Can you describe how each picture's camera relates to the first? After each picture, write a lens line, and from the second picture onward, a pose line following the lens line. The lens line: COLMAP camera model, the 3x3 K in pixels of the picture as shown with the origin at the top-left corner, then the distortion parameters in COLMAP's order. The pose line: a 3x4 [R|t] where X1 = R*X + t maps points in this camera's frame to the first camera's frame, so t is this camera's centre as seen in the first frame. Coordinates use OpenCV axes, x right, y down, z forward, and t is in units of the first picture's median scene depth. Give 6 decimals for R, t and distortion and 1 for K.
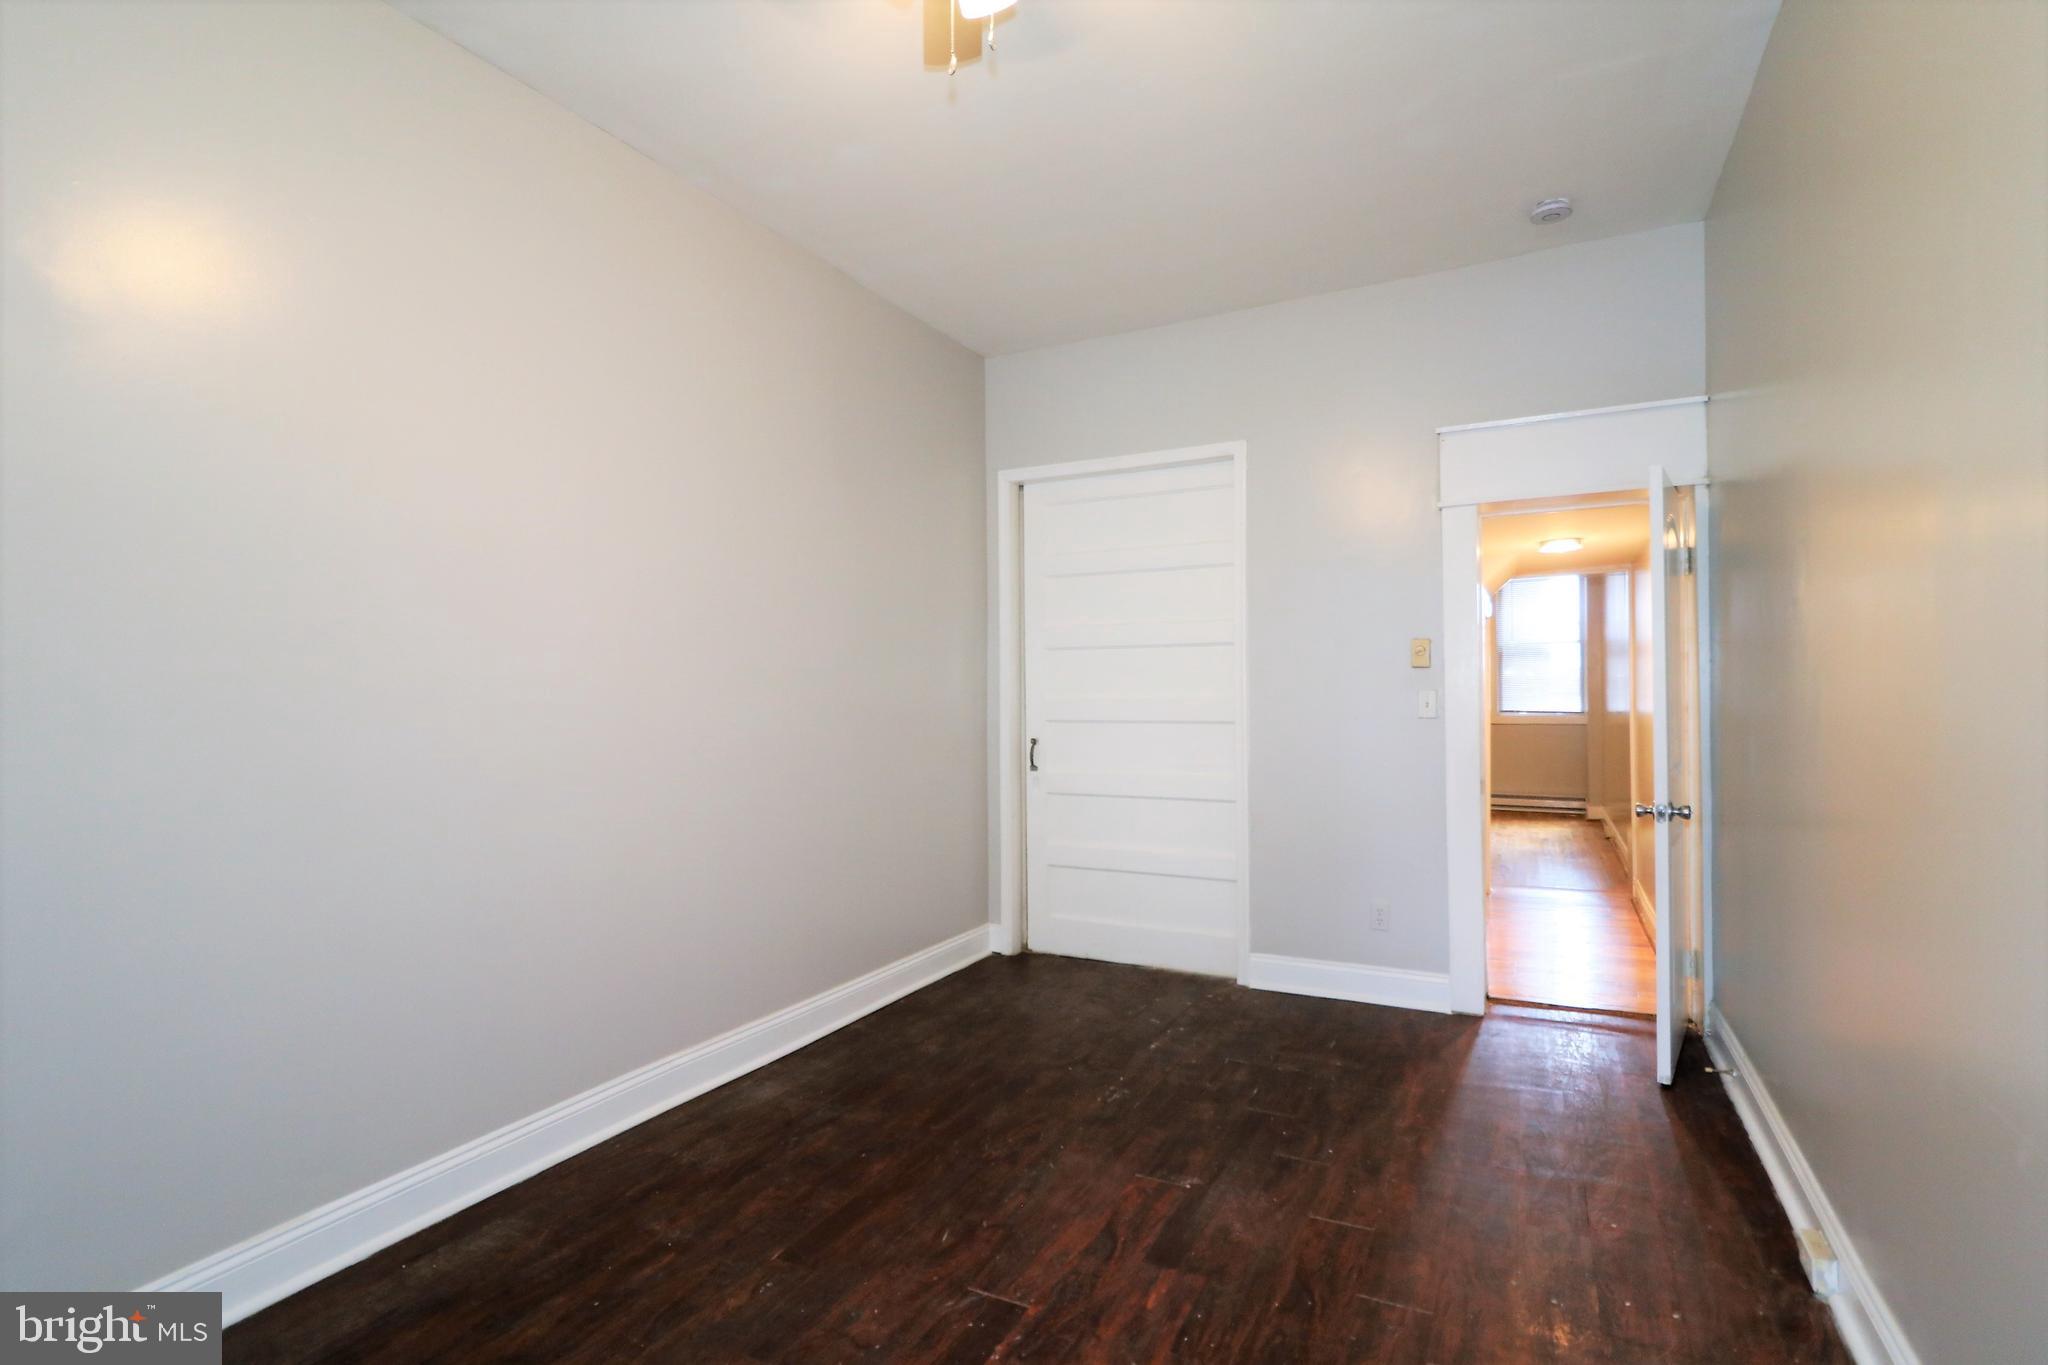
lens RADIAL K [[1016.4, 0, 1027.4], [0, 1016.4, 680.6], [0, 0, 1]] dist [-0.010896, 0.000116]
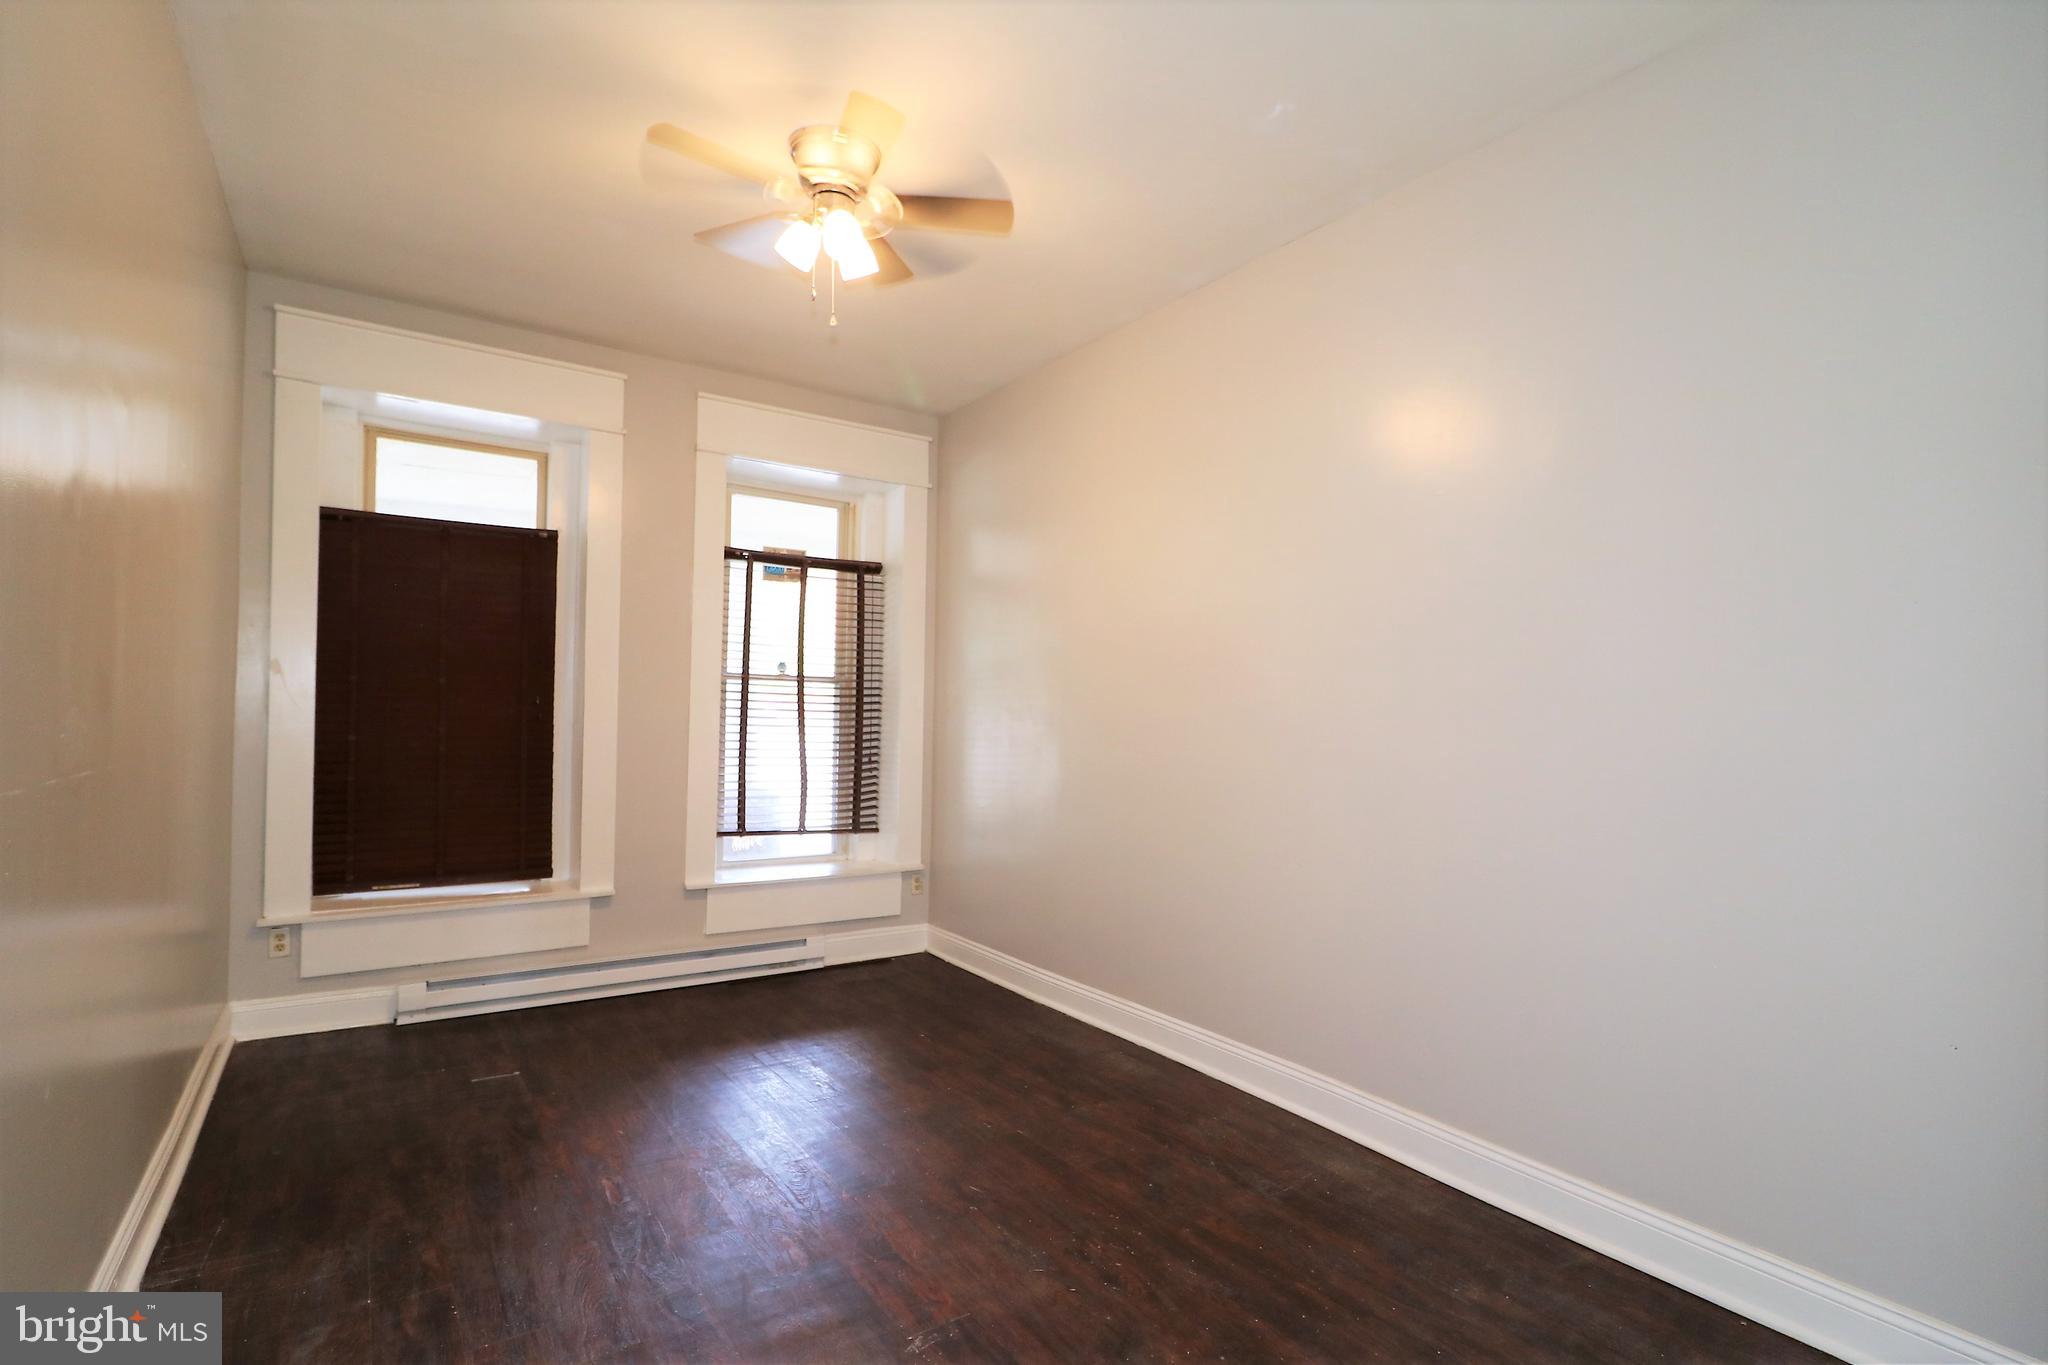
lens RADIAL K [[984.1, 0, 1030.8], [0, 984.1, 689.6], [0, 0, 1]] dist [-0.000777, 0.000490]
pose [[-0.493745, -0.015887, -0.869462, 0.752557], [-0.001297, 0.999845, -0.017532, -0.004271], [0.869606, -0.007529, -0.493689, 1.384509]]
